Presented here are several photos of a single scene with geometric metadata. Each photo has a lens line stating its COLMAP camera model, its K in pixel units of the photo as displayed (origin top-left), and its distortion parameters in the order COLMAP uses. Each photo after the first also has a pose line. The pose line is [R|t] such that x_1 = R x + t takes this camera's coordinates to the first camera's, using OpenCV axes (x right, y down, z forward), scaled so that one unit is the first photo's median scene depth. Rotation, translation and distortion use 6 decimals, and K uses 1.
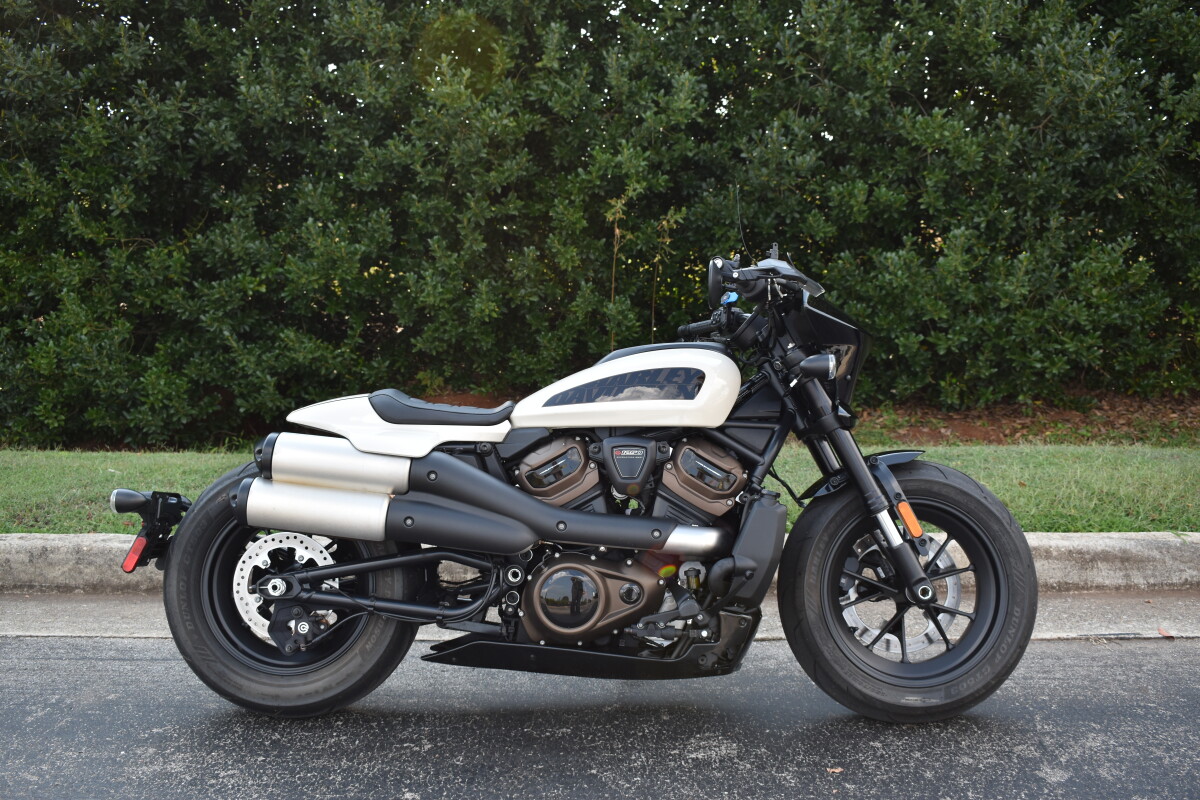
lens RADIAL K [[1212.8, 0, 596.5], [0, 1212.8, 402.8], [0, 0, 1]] dist [-0.079376, 0.000000]
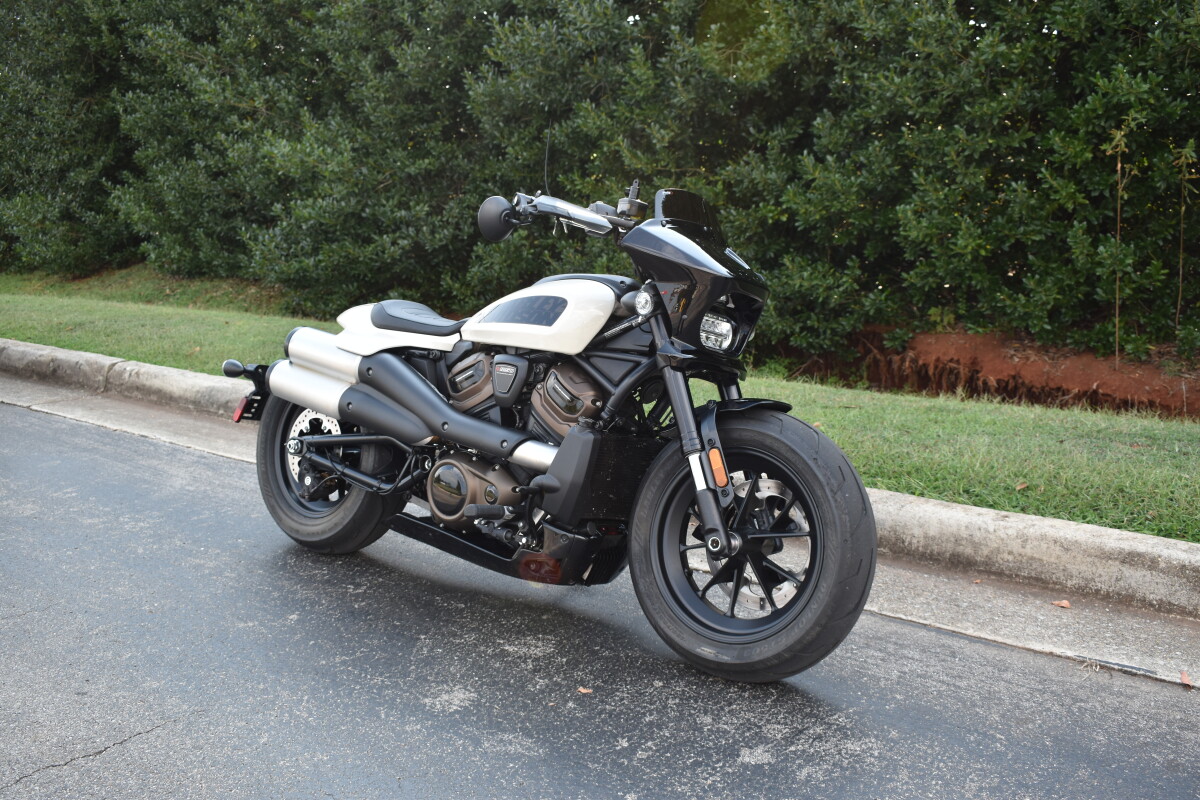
lens RADIAL K [[1212.8, 0, 601.7], [0, 1212.8, 401.0], [0, 0, 1]] dist [-0.079376, 0.000000]
pose [[0.788786, 0.115095, -0.603796, 0.752595], [-0.081348, 0.993219, 0.083056, -0.029023], [0.609261, -0.016396, 0.792800, 0.169043]]
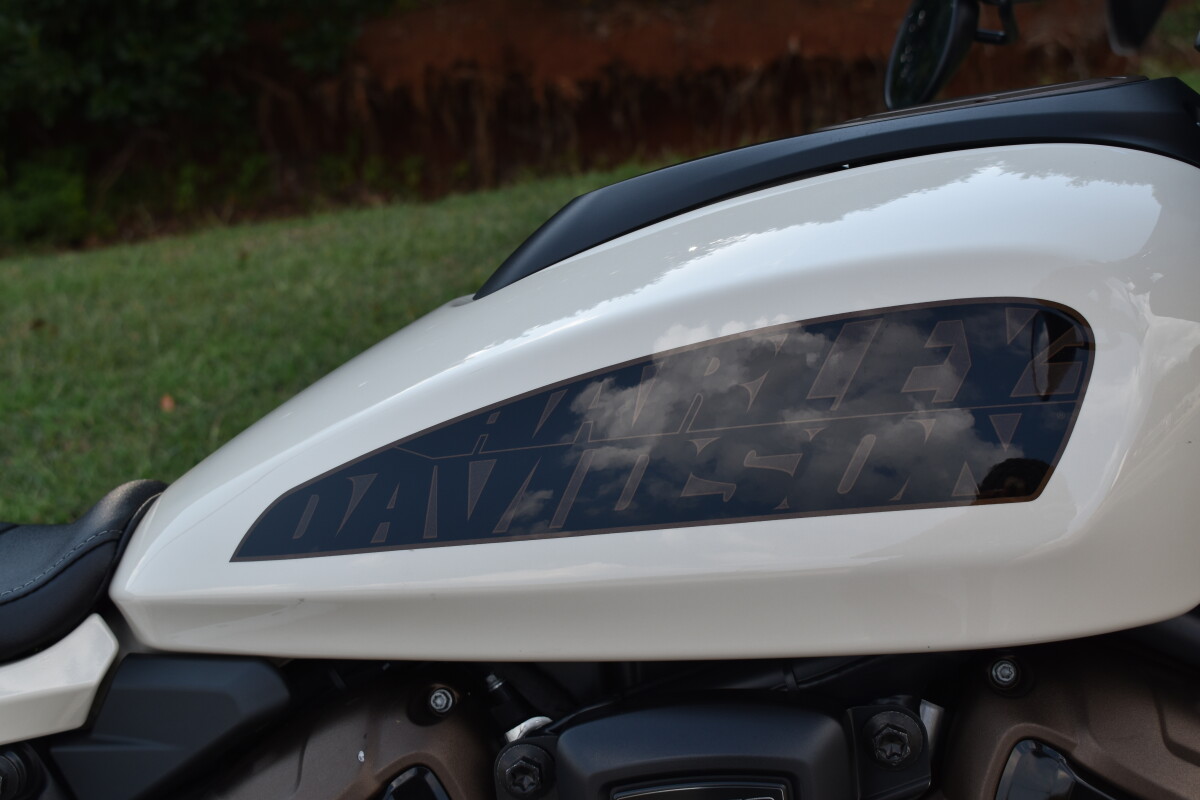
lens RADIAL K [[2106.3, 0, 604.3], [0, 2106.3, 397.9], [0, 0, 1]] dist [-0.064767, 0.000000]
pose [[0.985642, -0.105746, -0.131634, 0.058914], [0.132400, 0.967847, 0.213874, -0.084360], [0.104785, -0.228231, 0.967952, 0.694103]]
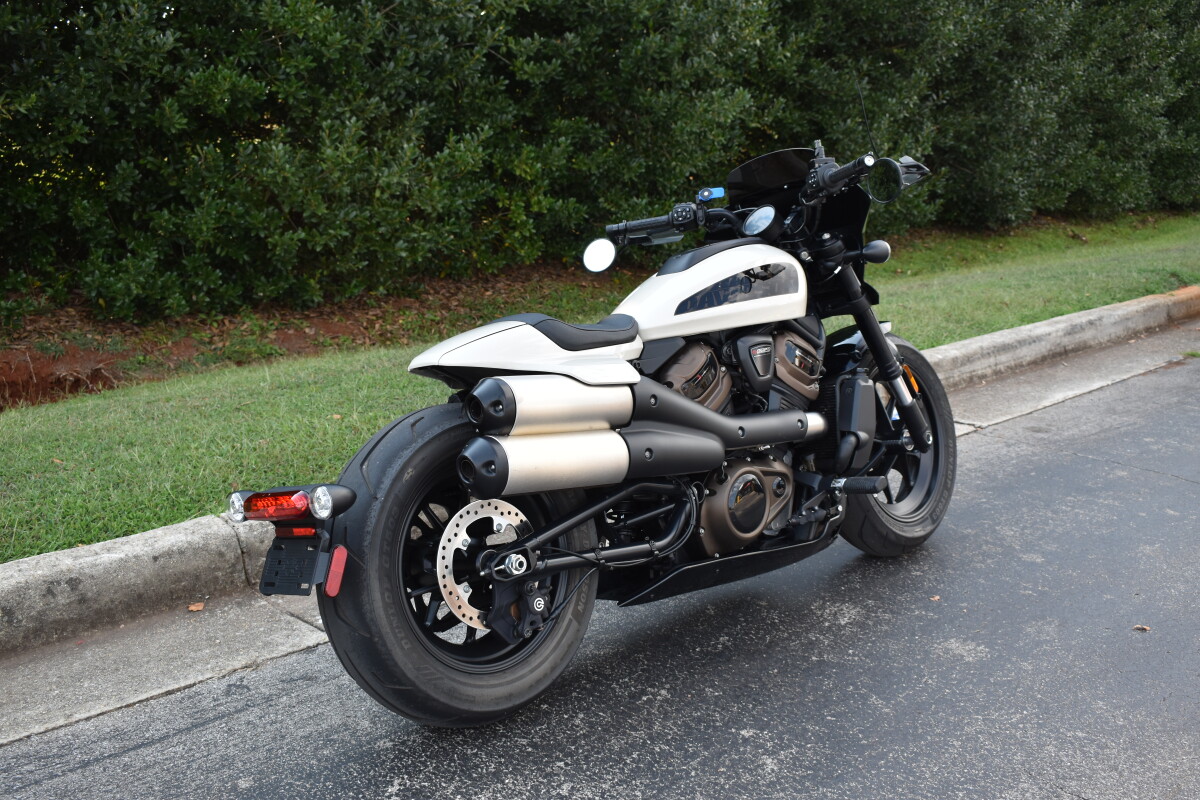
lens RADIAL K [[1277.9, 0, 597.7], [0, 1277.9, 399.8], [0, 0, 1]] dist [-0.067740, 0.000000]
pose [[0.702051, -0.146450, 0.696905, -0.797051], [0.092352, 0.989085, 0.114815, -0.051755], [-0.706113, -0.016245, 0.707913, 0.334454]]
